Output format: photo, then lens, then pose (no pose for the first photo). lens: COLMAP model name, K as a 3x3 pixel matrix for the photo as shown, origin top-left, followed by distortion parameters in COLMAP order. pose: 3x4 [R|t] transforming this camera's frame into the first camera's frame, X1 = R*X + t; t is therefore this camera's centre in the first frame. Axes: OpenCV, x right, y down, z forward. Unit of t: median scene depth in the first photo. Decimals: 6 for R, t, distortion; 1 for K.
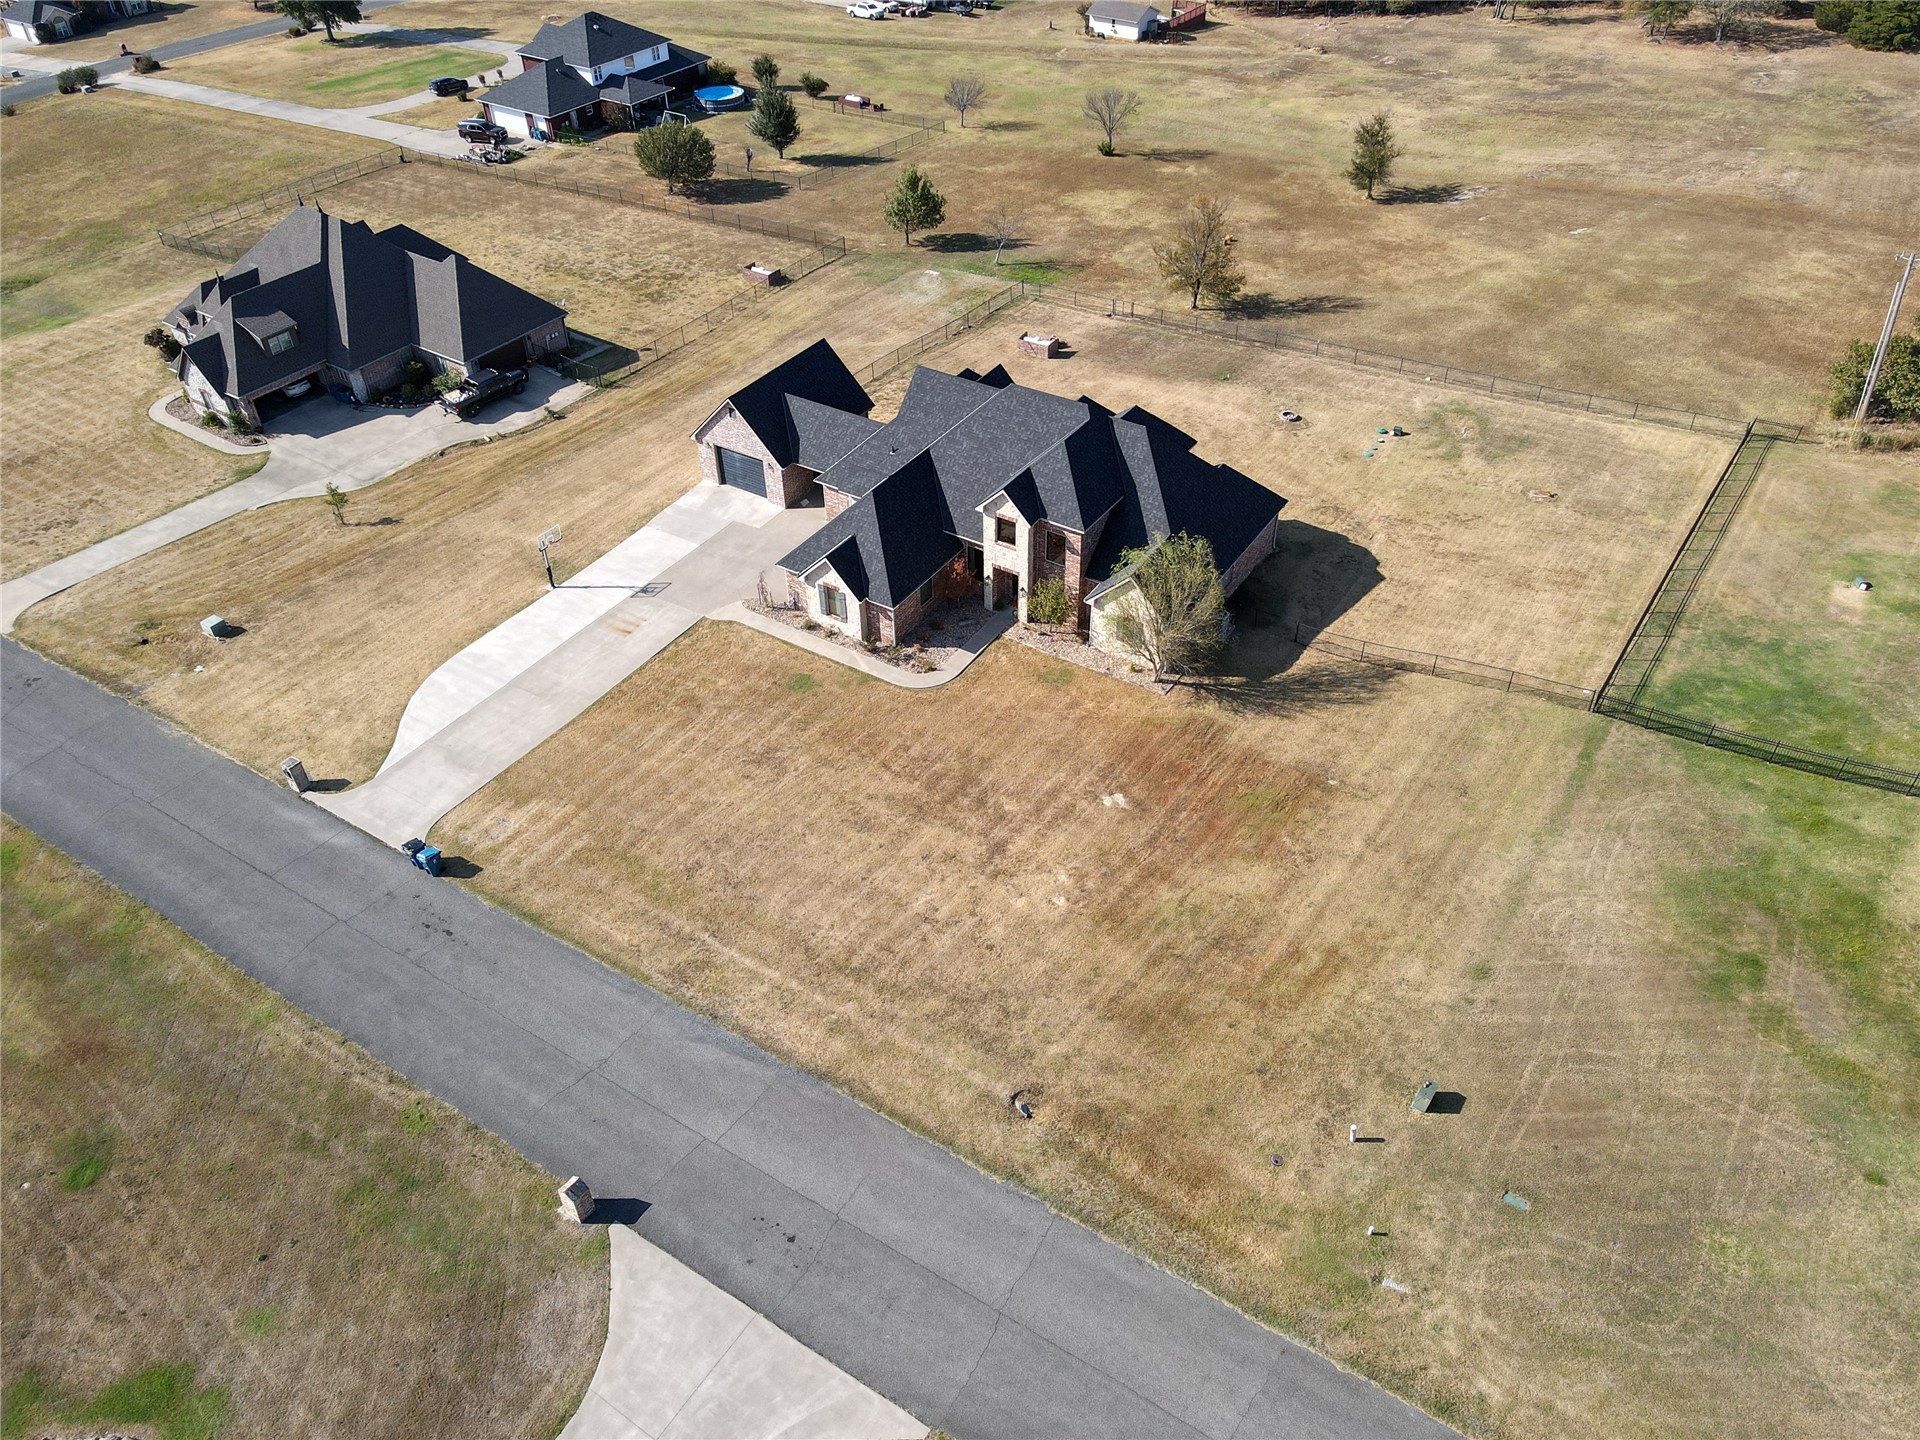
lens RADIAL K [[1409.3, 0, 974.0], [0, 1409.3, 716.8], [0, 0, 1]] dist [0.004081, 0.017787]
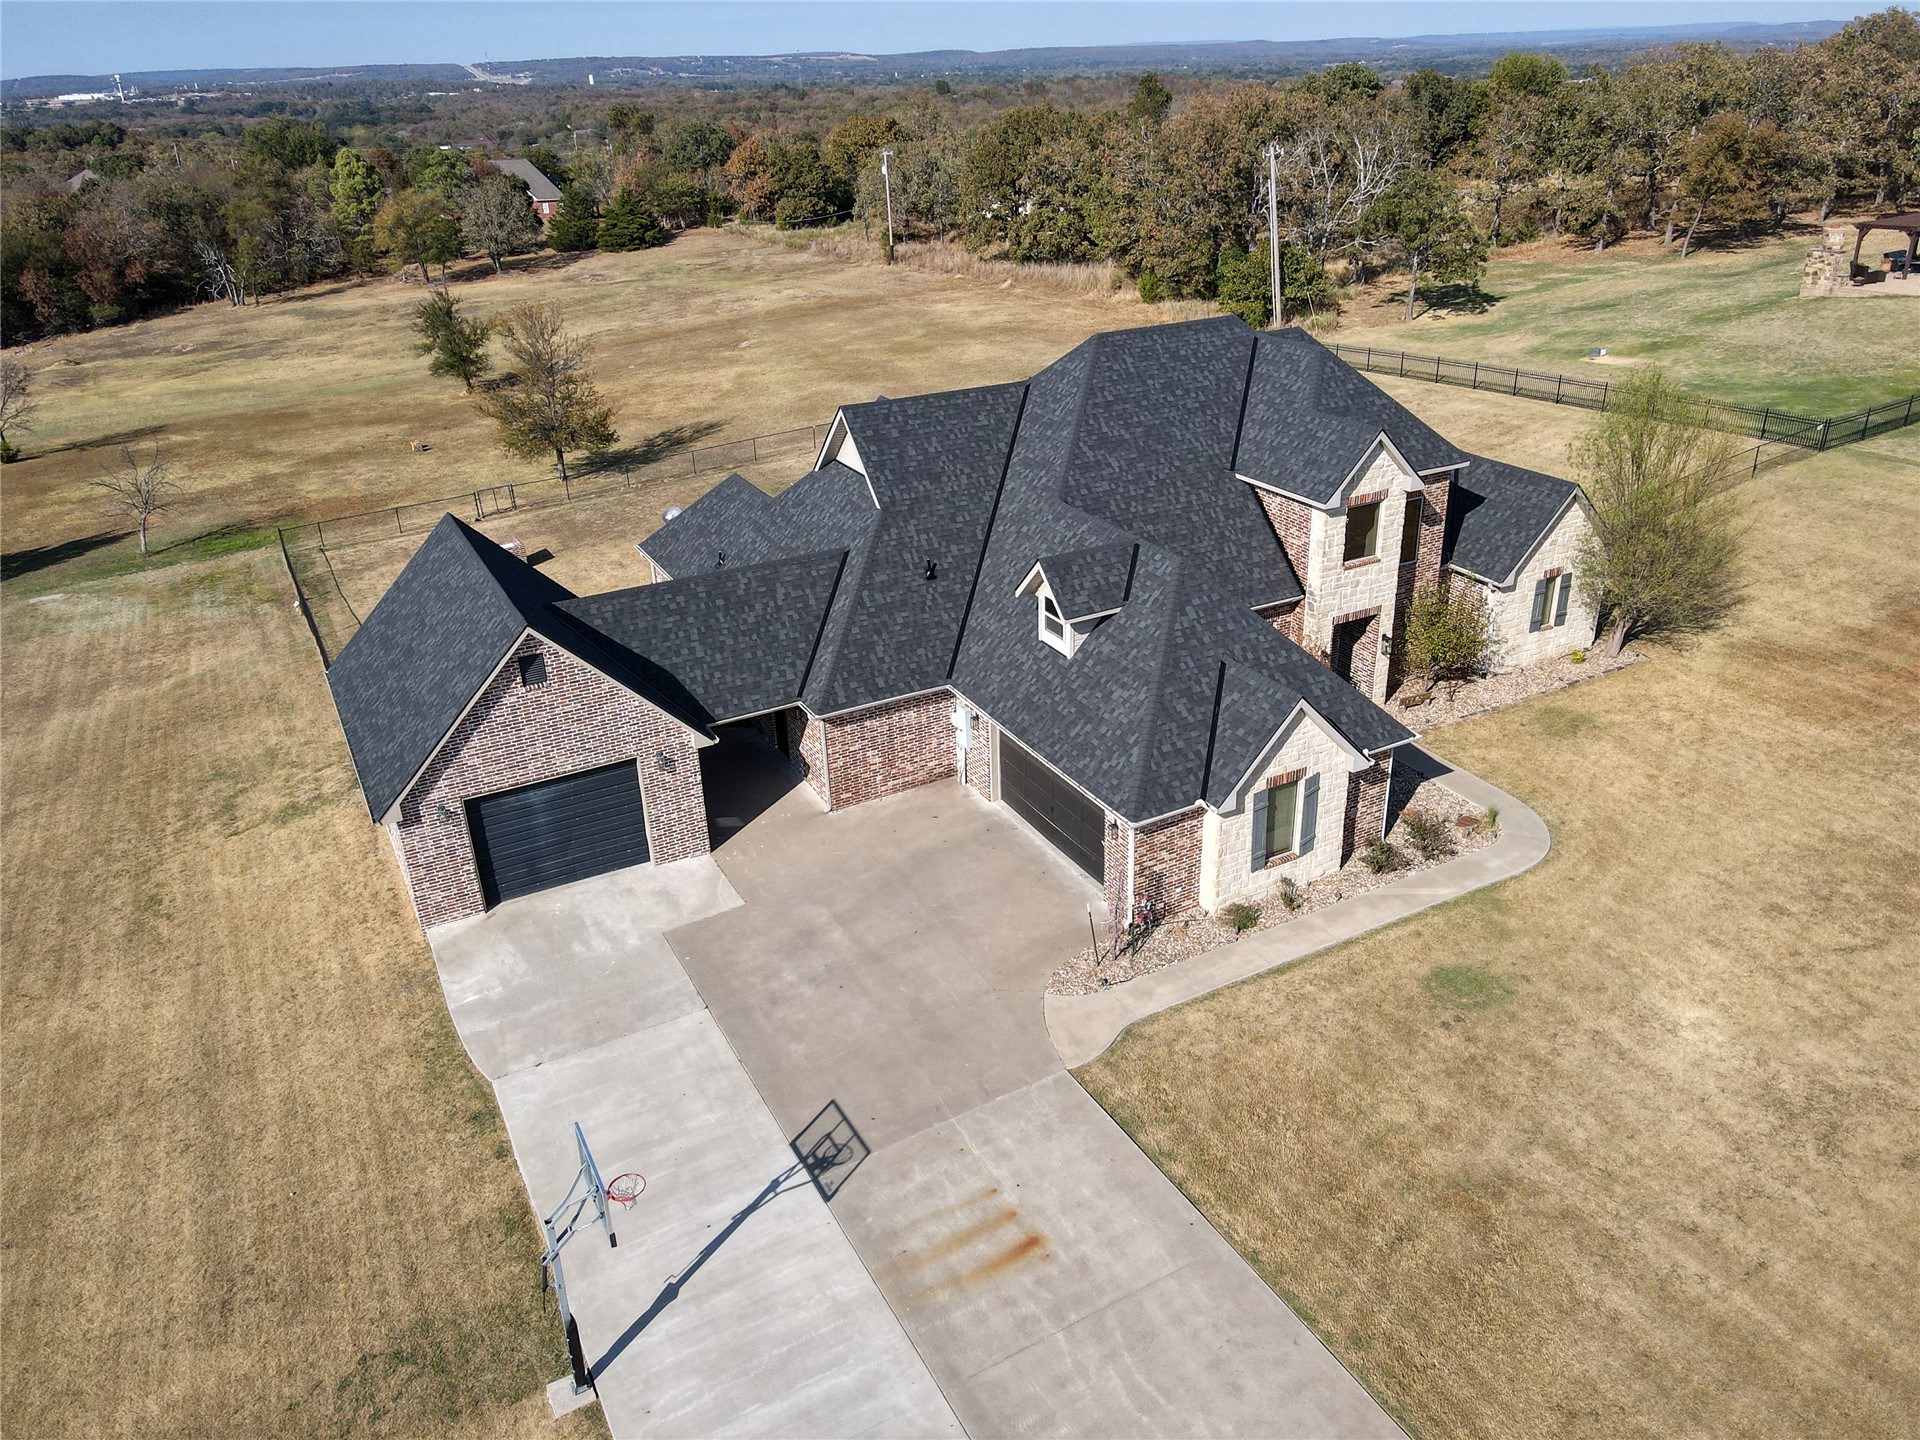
lens RADIAL K [[1409.3, 0, 972.8], [0, 1409.3, 712.8], [0, 0, 1]] dist [0.004081, 0.017787]
pose [[0.487890, -0.377467, 0.787072, -0.436186], [0.582433, 0.812377, 0.028564, -0.163842], [-0.650181, 0.444480, 0.616200, 0.767369]]
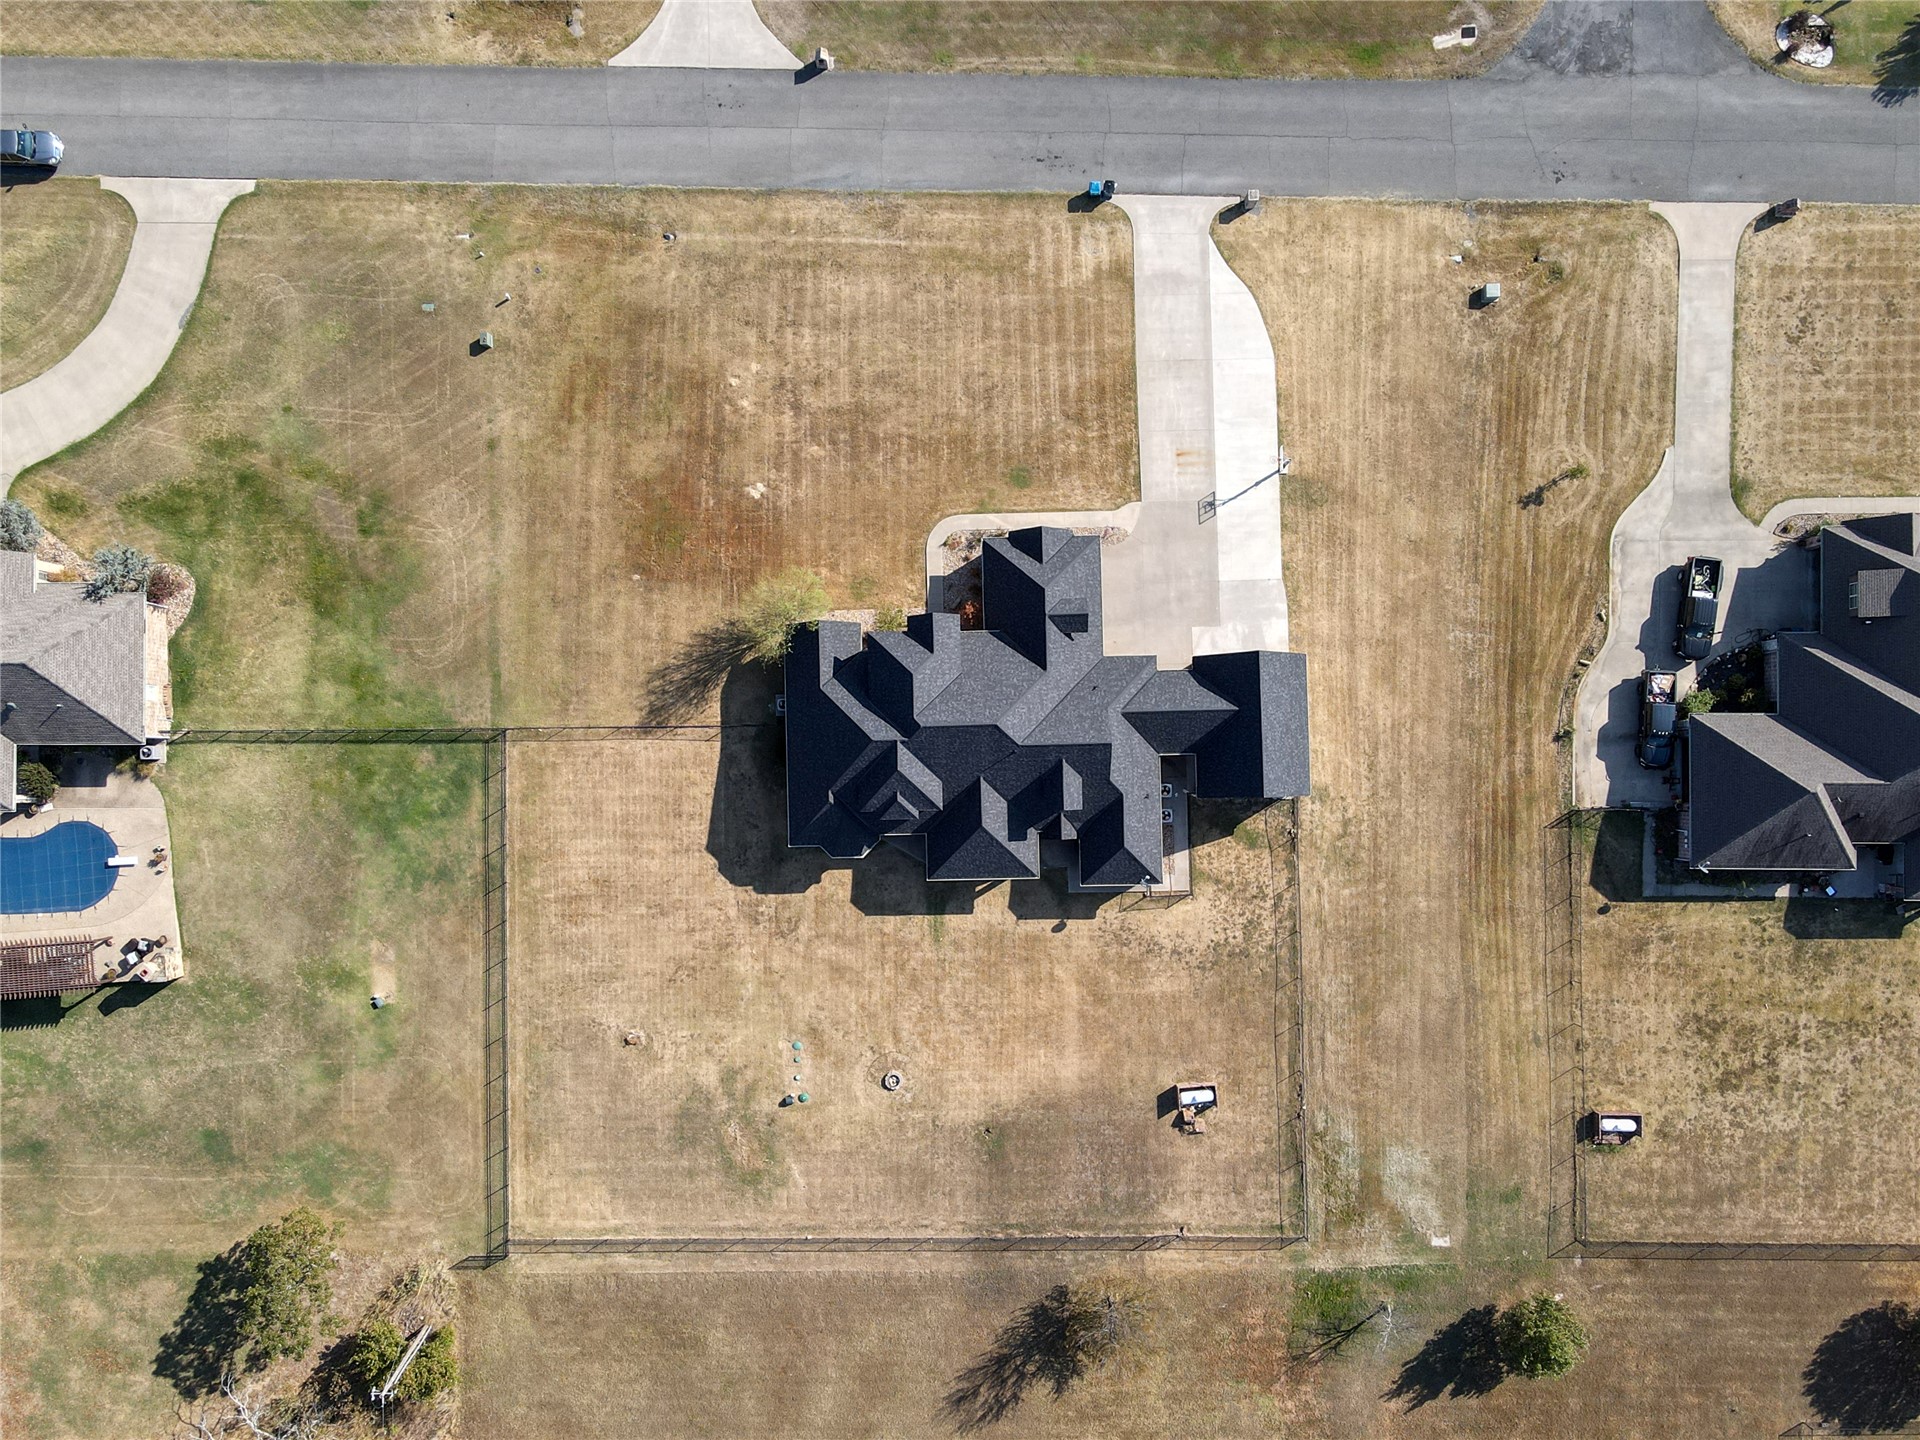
lens RADIAL K [[1409.3, 0, 912.3], [0, 1409.3, 737.8], [0, 0, 1]] dist [0.004081, 0.017787]
pose [[-0.828575, 0.558667, 0.036815, 0.045869], [-0.320135, -0.526694, 0.787468, -1.092222], [0.459323, 0.640691, 0.615255, 0.277299]]
